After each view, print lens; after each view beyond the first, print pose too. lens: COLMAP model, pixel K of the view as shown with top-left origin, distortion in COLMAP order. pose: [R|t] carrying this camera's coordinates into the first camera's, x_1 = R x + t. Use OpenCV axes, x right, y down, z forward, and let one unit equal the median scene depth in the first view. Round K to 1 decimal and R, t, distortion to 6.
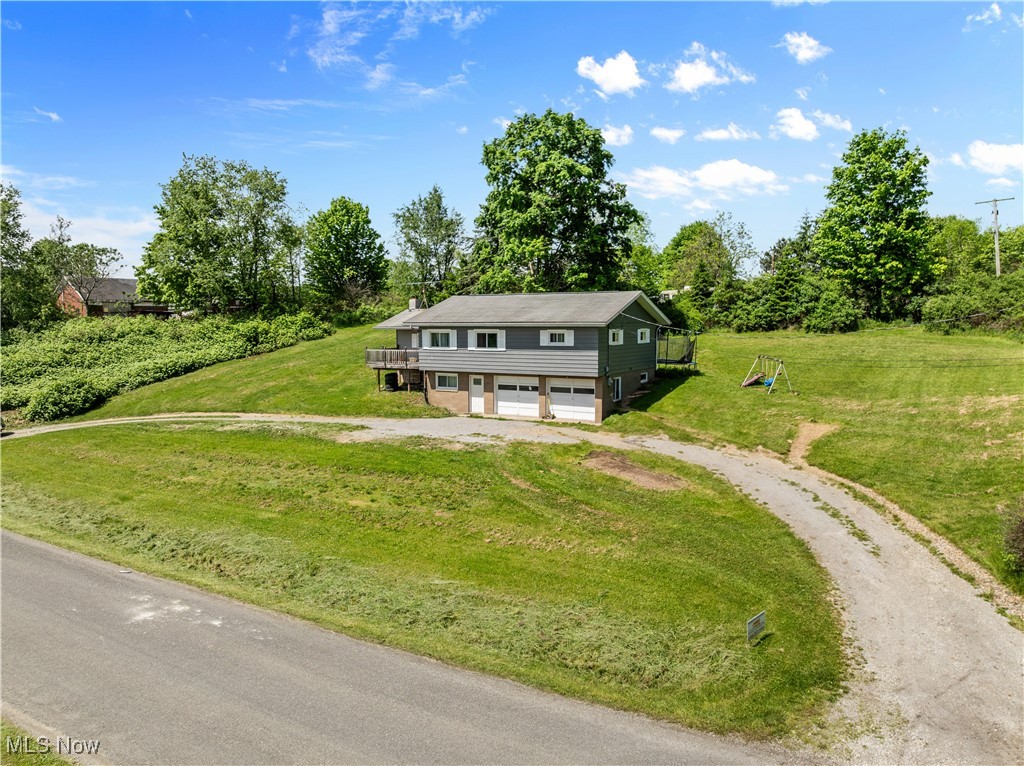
lens RADIAL K [[809.7, 0, 512.0], [0, 809.7, 383.0], [0, 0, 1]] dist [-0.060380, -0.001435]
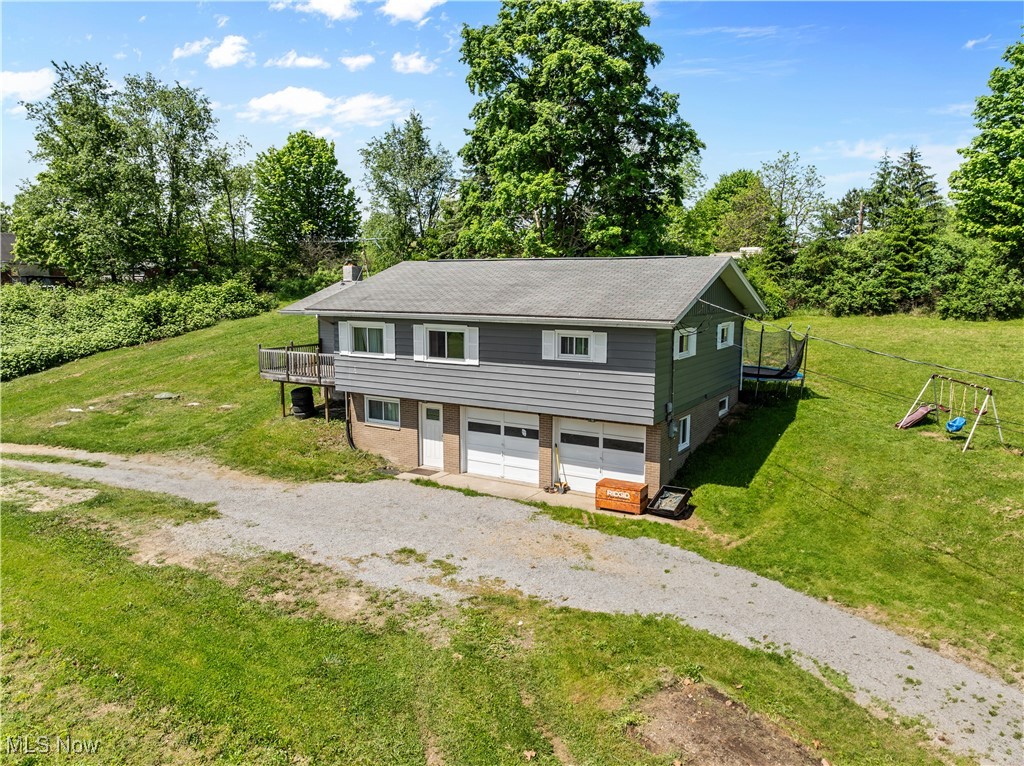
lens RADIAL K [[809.7, 0, 512.0], [0, 809.7, 383.0], [0, 0, 1]] dist [-0.060380, -0.001435]
pose [[0.999817, 0.008552, -0.017111, 0.016540], [-0.007700, 0.998759, 0.049215, -0.038322], [0.017510, -0.049074, 0.998642, 0.319301]]
